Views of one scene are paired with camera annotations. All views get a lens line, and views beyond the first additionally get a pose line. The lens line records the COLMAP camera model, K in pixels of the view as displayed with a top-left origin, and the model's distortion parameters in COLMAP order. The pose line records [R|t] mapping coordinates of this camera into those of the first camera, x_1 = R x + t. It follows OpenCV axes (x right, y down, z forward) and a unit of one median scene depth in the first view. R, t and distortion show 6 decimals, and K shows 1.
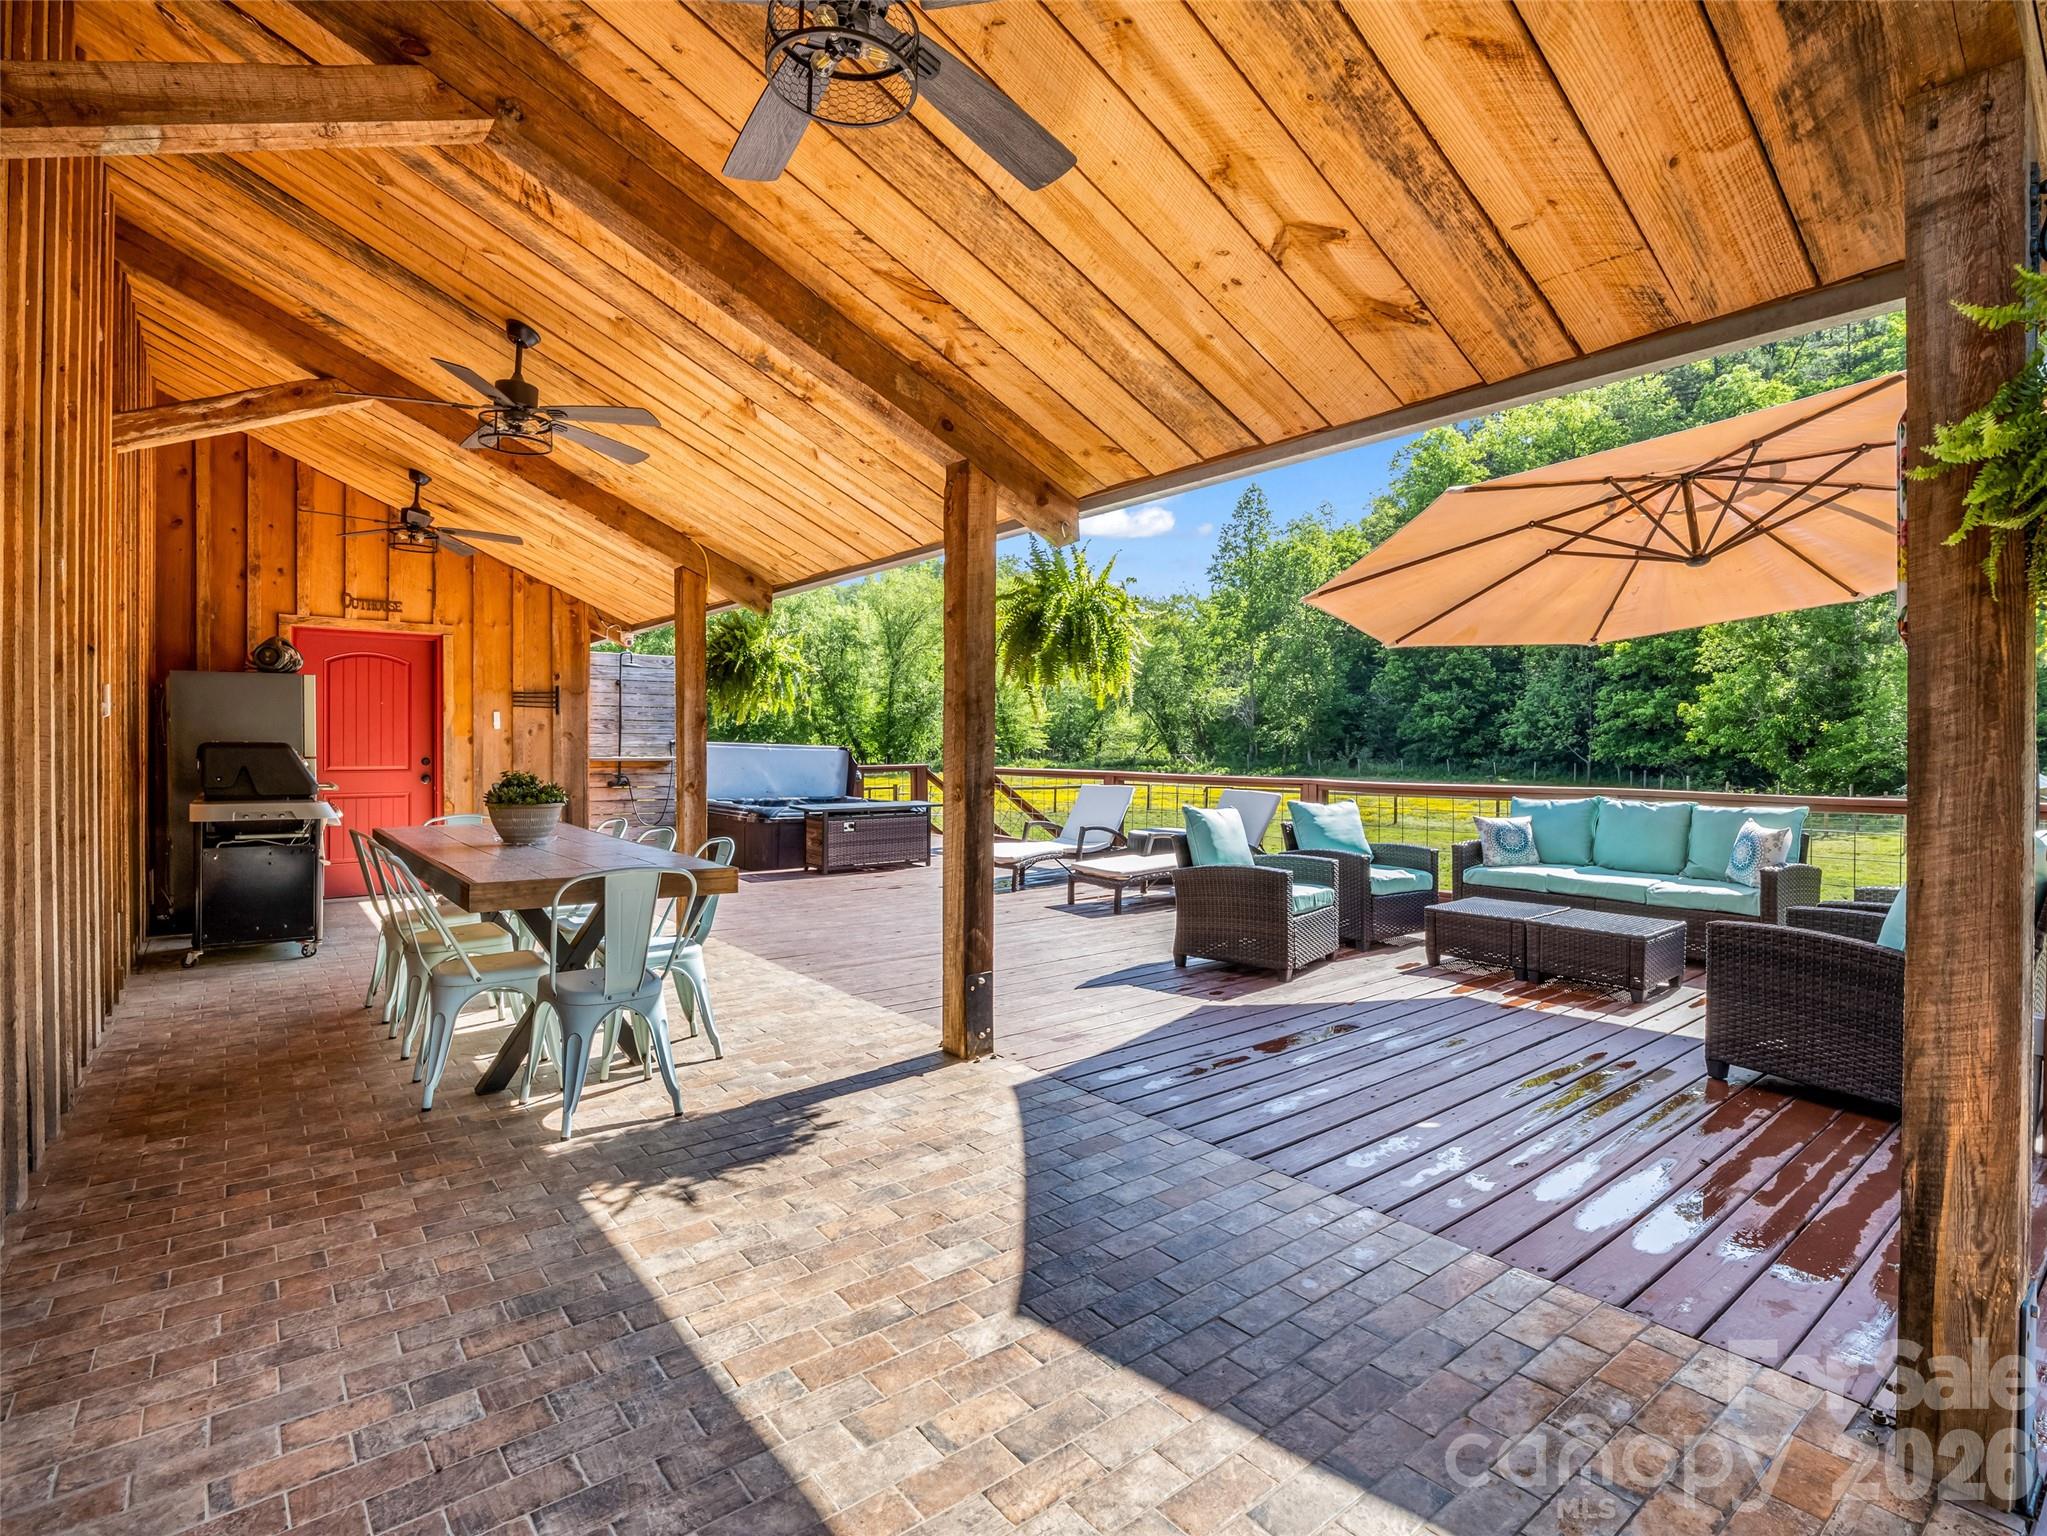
lens RADIAL K [[1025.9, 0, 1030.7], [0, 1025.9, 749.0], [0, 0, 1]] dist [-0.001097, -0.019142]
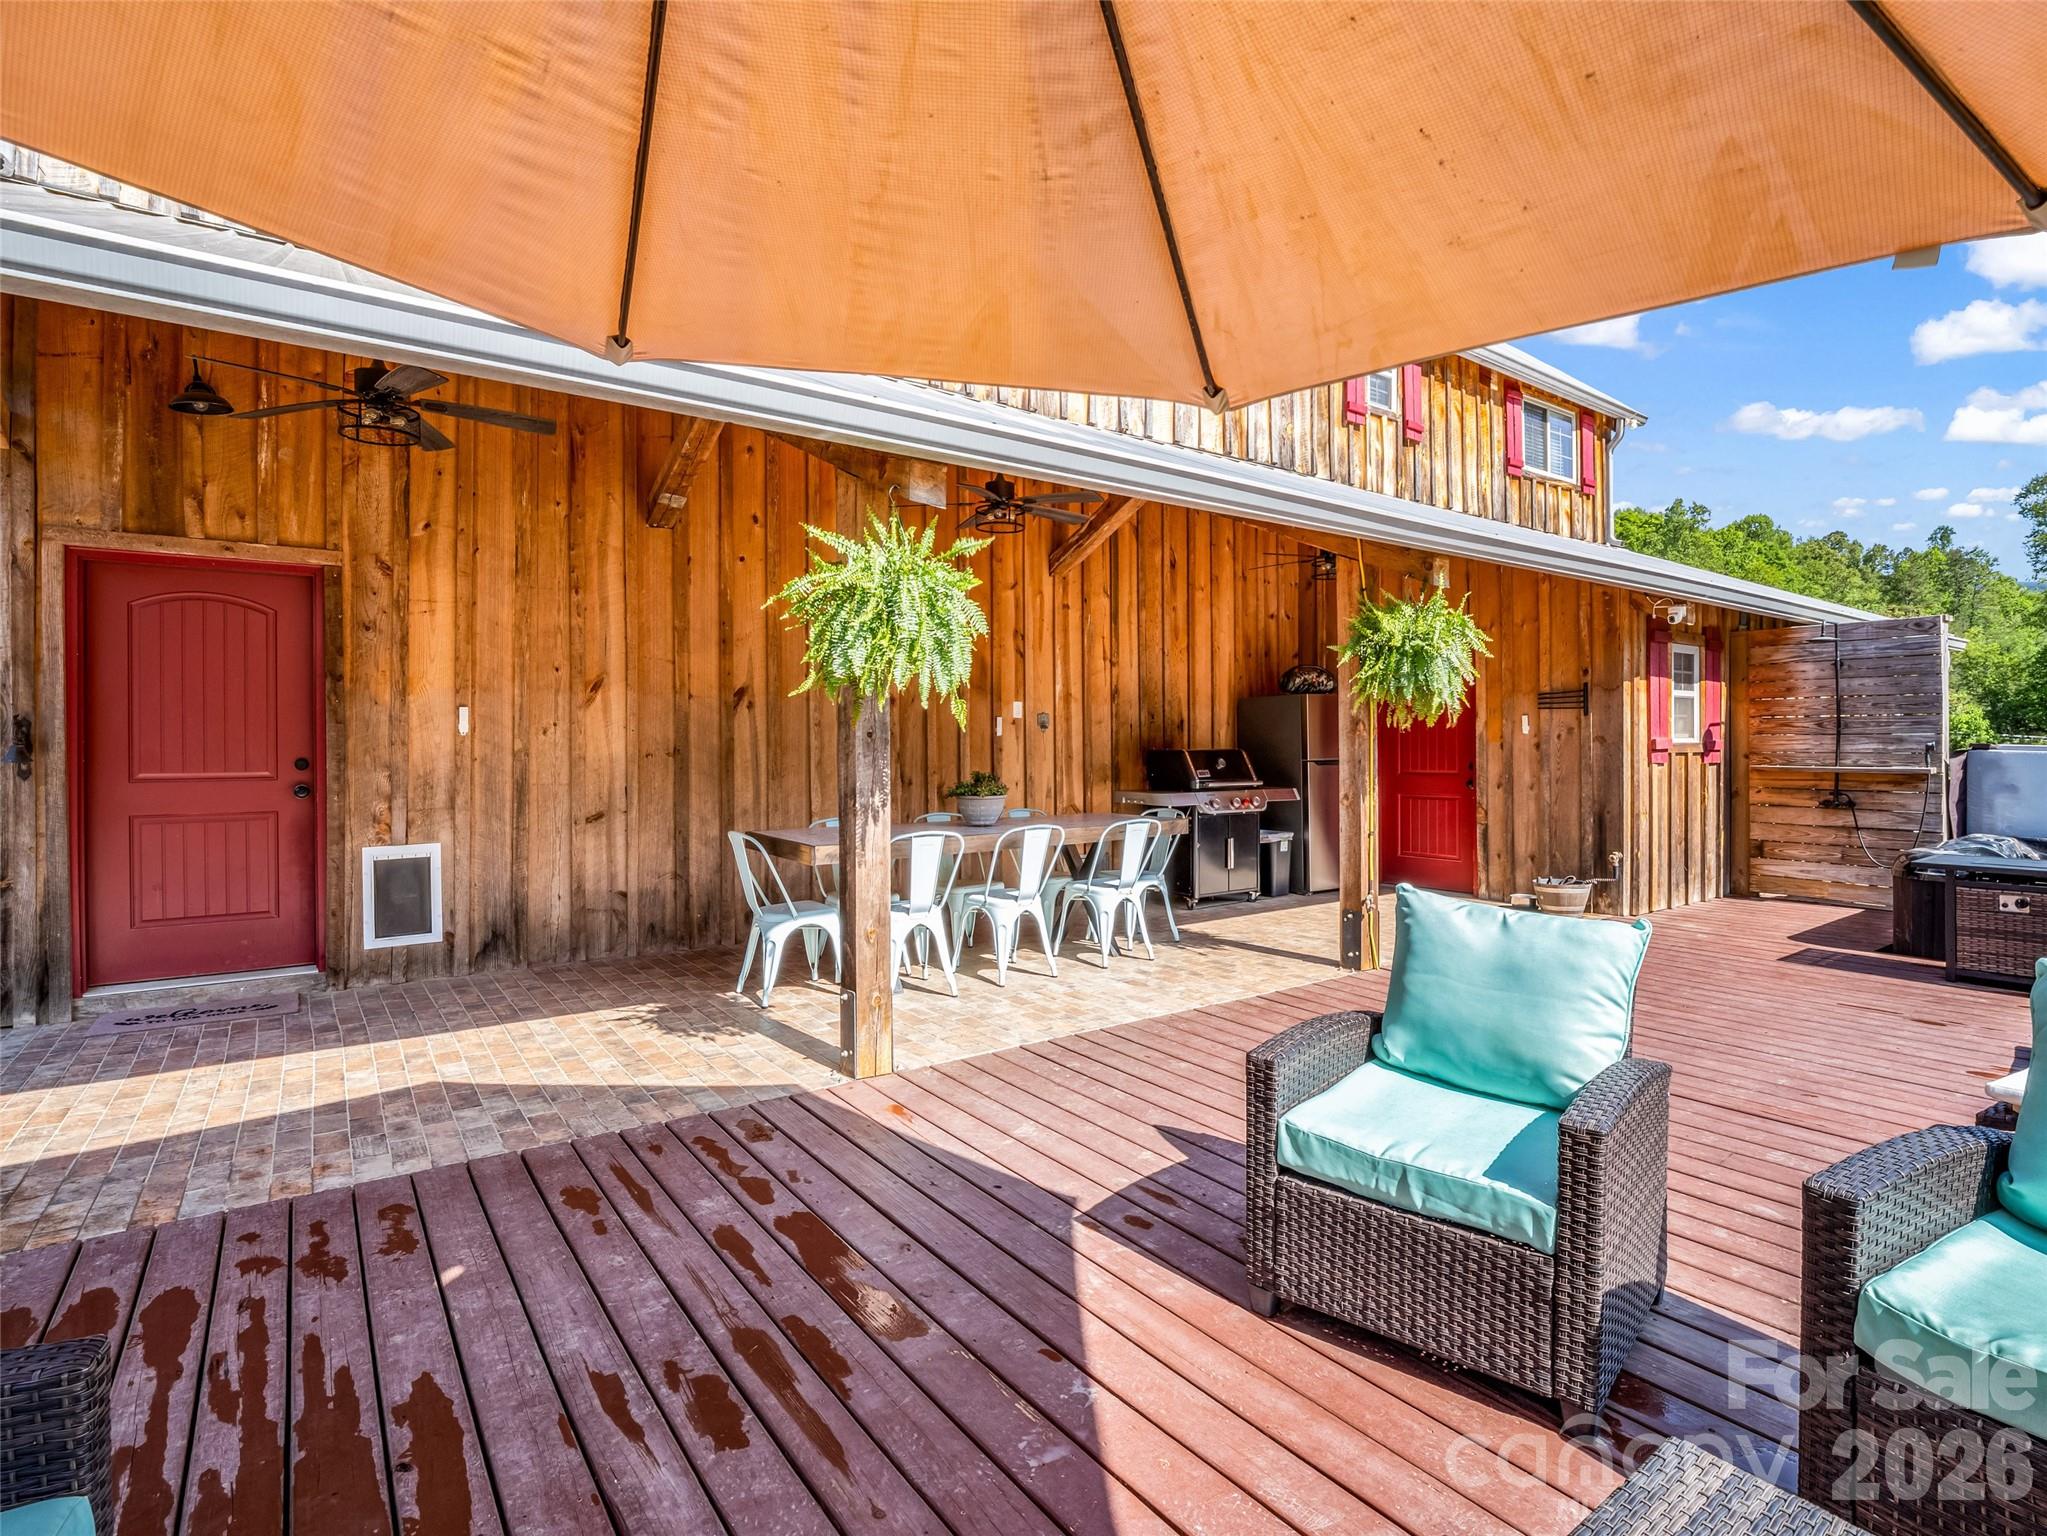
lens RADIAL K [[1017.8, 0, 1048.4], [0, 1017.8, 746.8], [0, 0, 1]] dist [0.000413, -0.012151]
pose [[-0.058678, -0.000239, -0.998277, 0.051491], [-0.001531, 0.999999, -0.000149, -0.000782], [0.998276, 0.001519, -0.058679, 0.070592]]
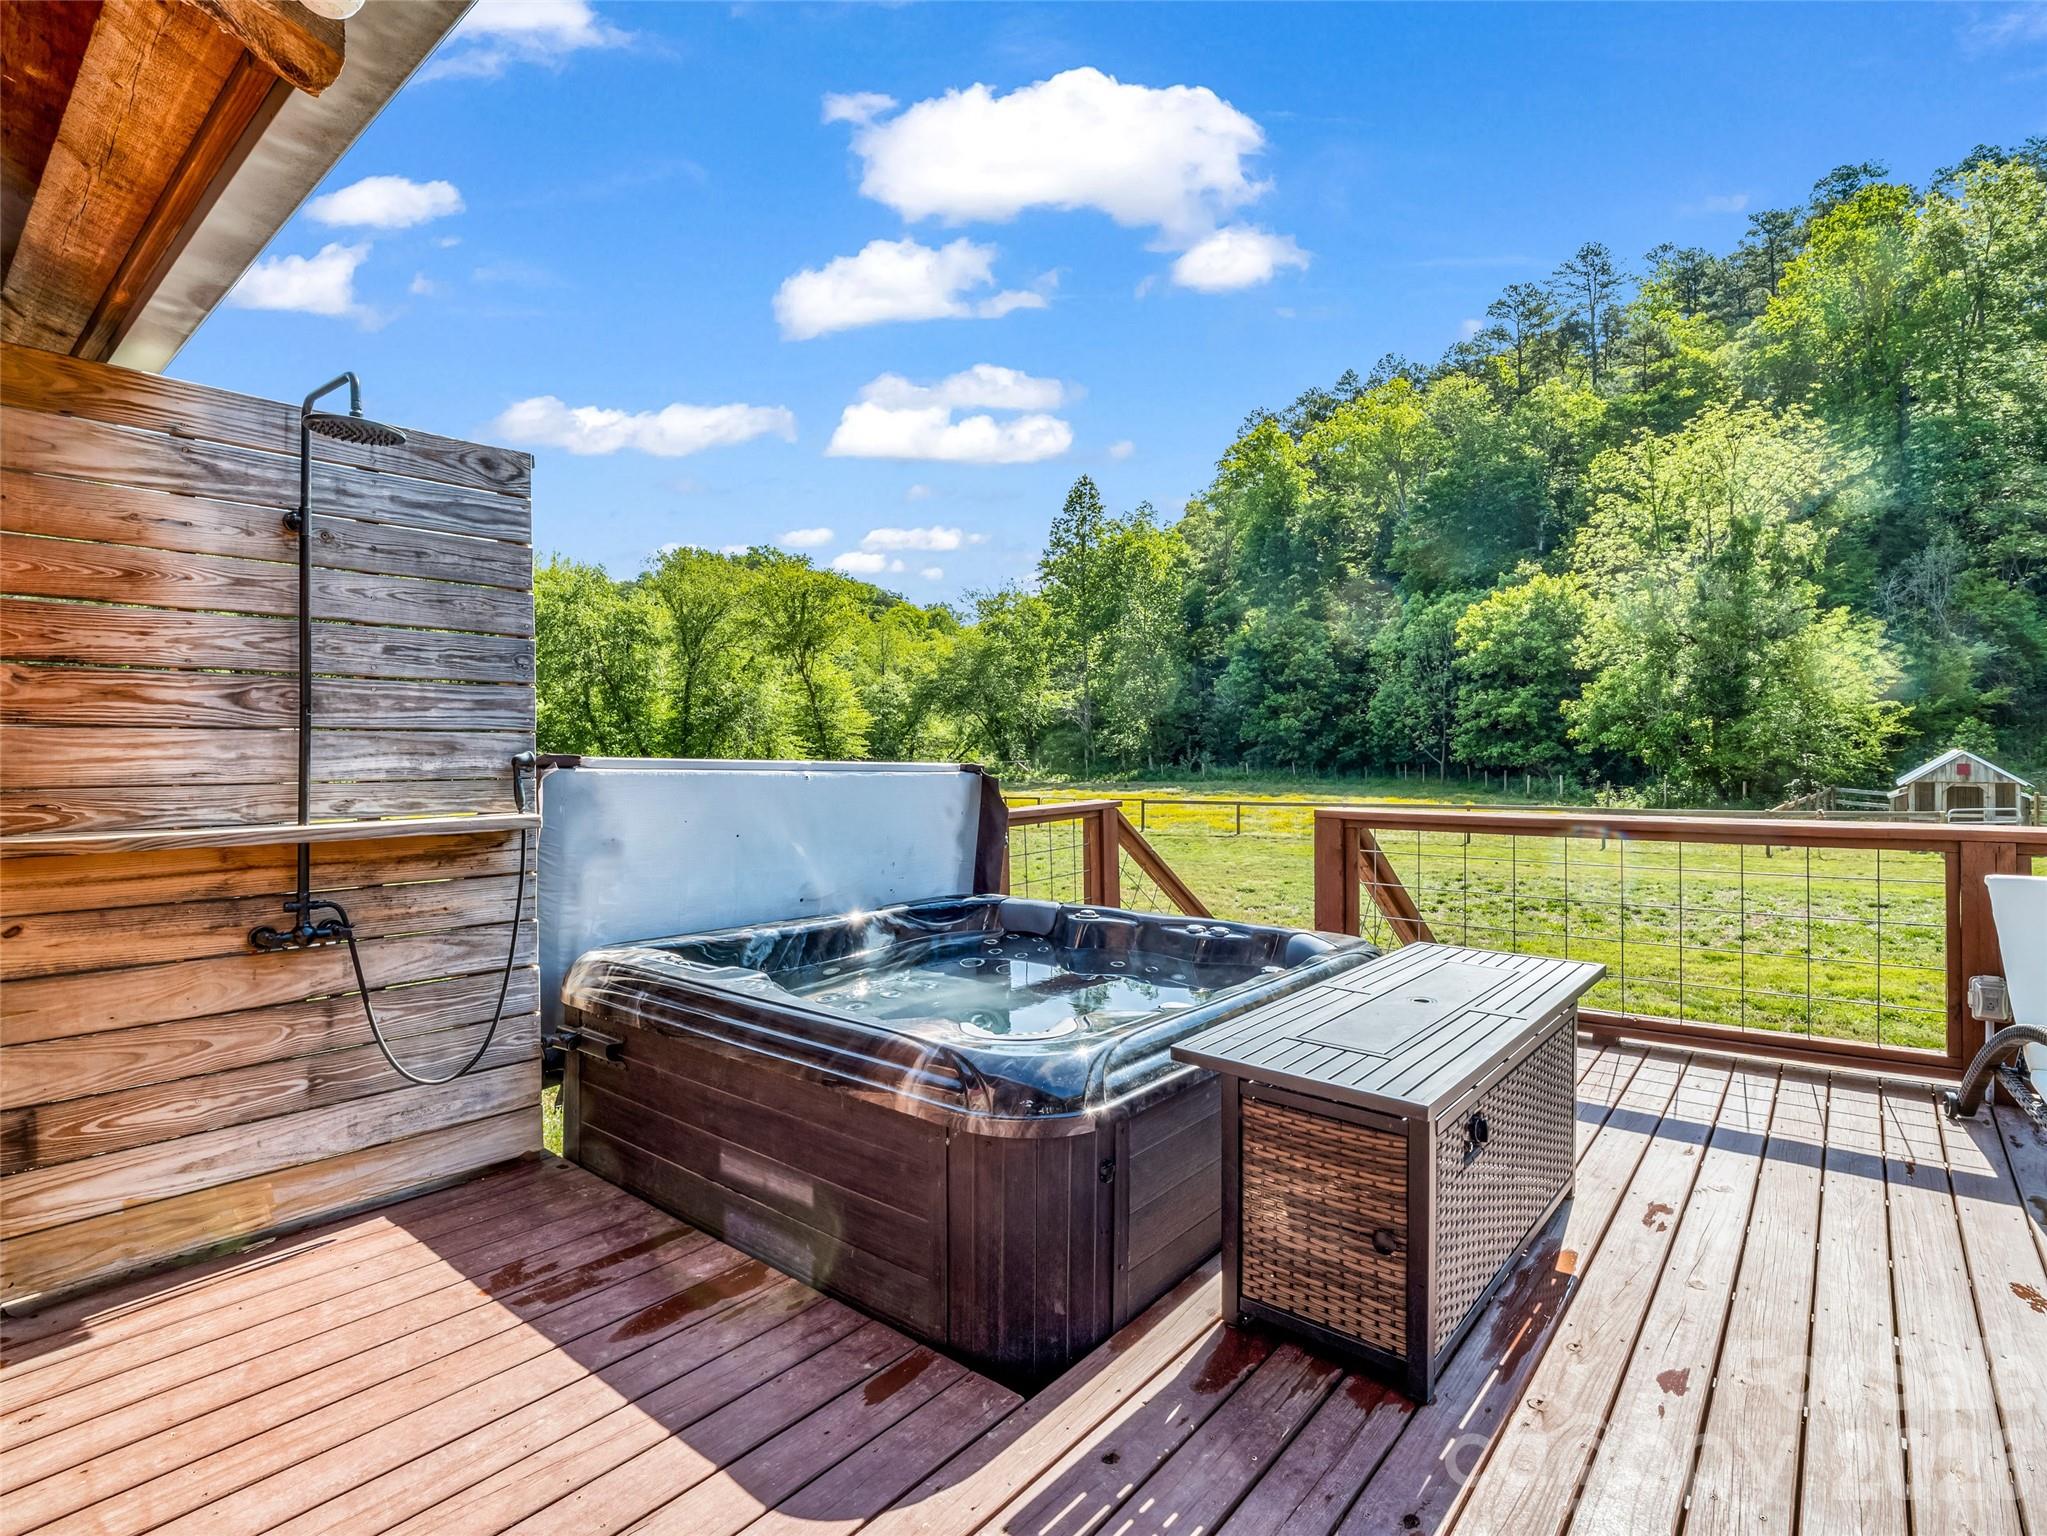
lens RADIAL K [[1017.8, 0, 1048.4], [0, 1017.8, 746.8], [0, 0, 1]] dist [0.000413, -0.012151]
pose [[0.974320, -0.012283, 0.224832, -0.041218], [0.014235, 0.999874, -0.007062, -0.000955], [-0.224717, 0.010081, 0.974372, 0.105858]]
